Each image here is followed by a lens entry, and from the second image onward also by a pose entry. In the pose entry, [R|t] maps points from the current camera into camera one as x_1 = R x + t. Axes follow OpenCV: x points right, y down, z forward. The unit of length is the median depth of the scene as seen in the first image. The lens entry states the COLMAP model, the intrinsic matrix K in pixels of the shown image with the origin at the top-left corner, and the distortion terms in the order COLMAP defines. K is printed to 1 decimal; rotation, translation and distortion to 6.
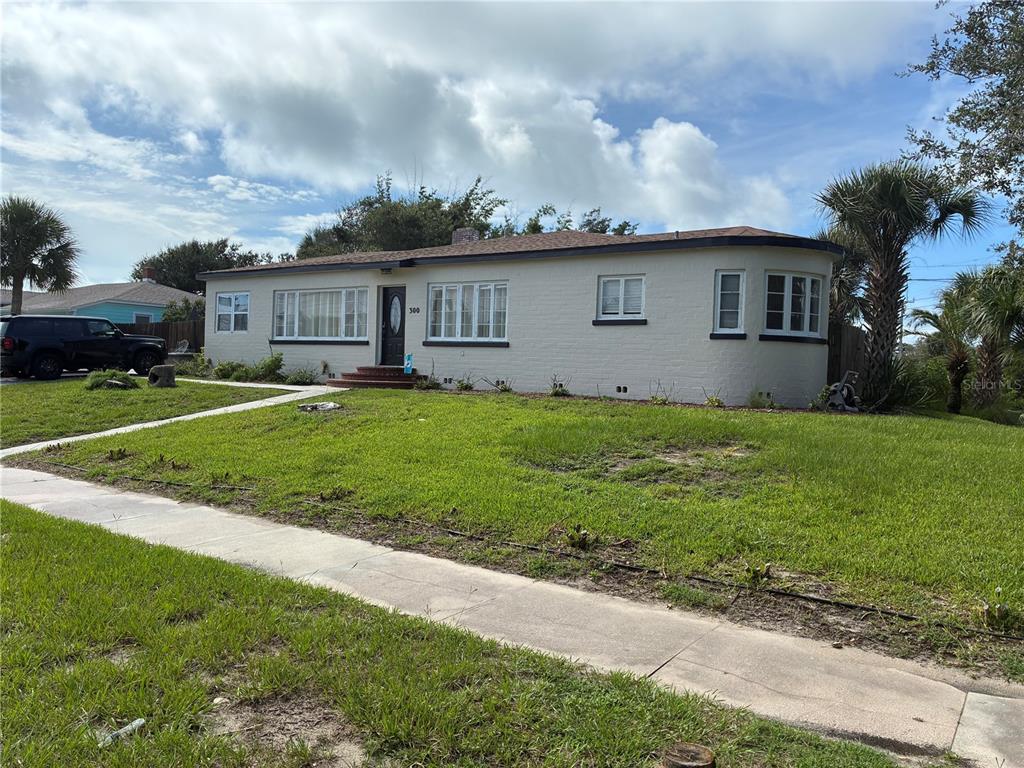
lens RADIAL K [[781.1, 0, 512.0], [0, 781.1, 384.0], [0, 0, 1]] dist [0.083353, -0.050896]
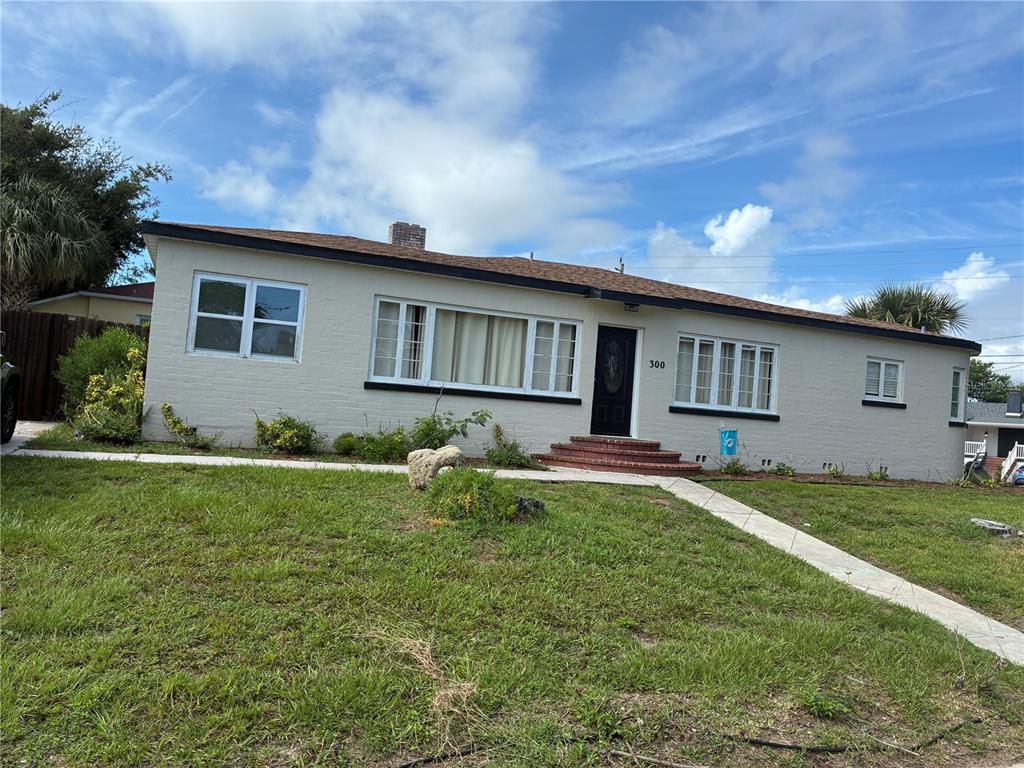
lens RADIAL K [[781.1, 0, 512.0], [0, 781.1, 384.0], [0, 0, 1]] dist [0.083353, -0.050896]
pose [[0.522830, 0.036409, 0.851659, -0.835216], [-0.039106, 0.999060, -0.018704, -0.055264], [-0.851540, -0.023526, 0.523762, 0.718963]]
